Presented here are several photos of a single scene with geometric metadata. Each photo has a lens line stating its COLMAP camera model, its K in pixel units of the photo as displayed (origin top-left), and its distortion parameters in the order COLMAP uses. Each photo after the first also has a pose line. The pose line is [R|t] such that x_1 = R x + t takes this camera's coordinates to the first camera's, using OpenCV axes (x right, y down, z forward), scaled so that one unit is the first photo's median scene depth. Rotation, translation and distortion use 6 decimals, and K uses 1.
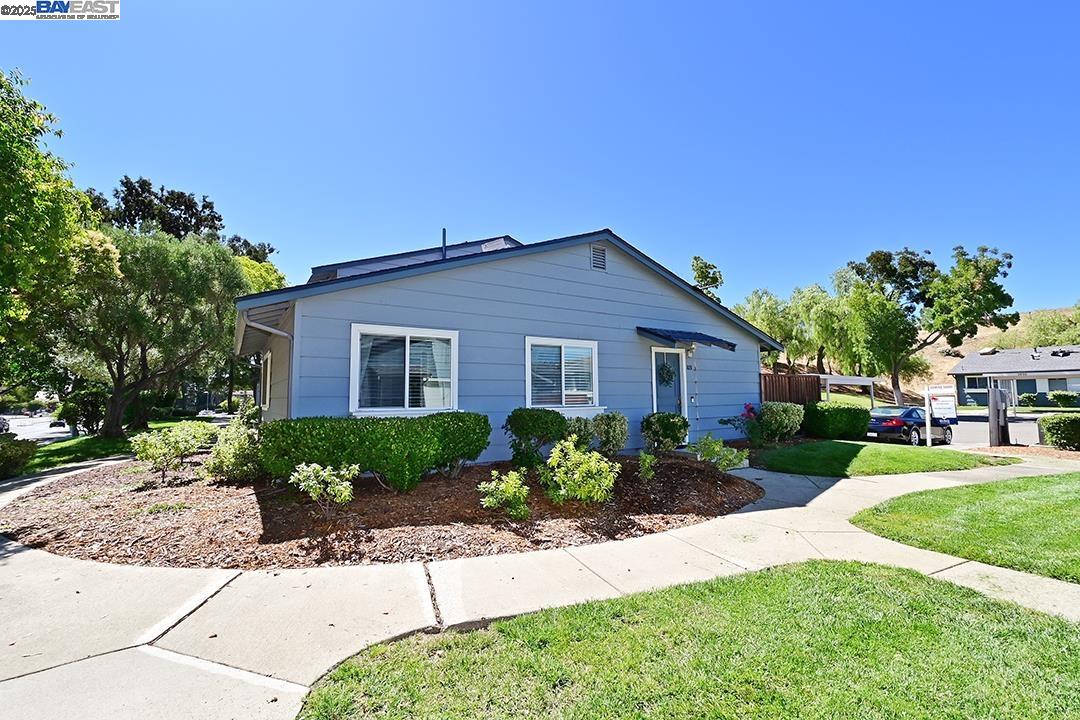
lens RADIAL K [[480.4, 0, 541.7], [0, 480.4, 359.1], [0, 0, 1]] dist [0.000079, -0.000995]
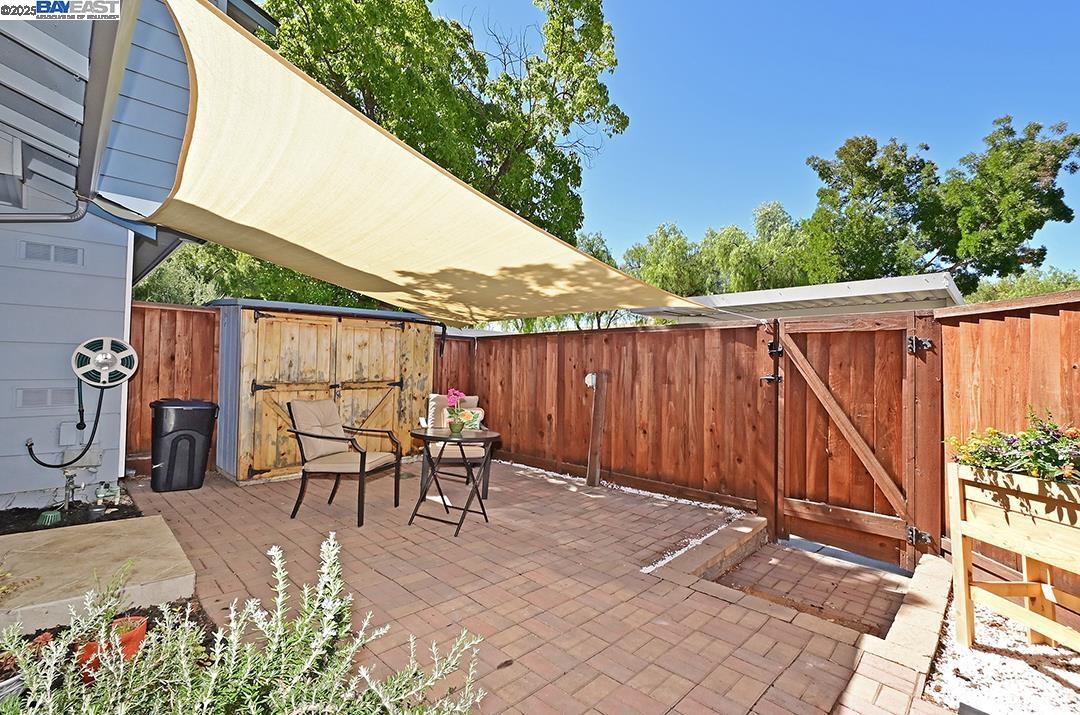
lens RADIAL K [[480.4, 0, 536.8], [0, 480.4, 358.8], [0, 0, 1]] dist [0.000079, -0.000995]
pose [[0.980972, 0.025531, 0.192463, 0.181580], [-0.038266, 0.997296, 0.062743, 0.036757], [-0.190341, -0.068914, 0.979296, 0.450164]]
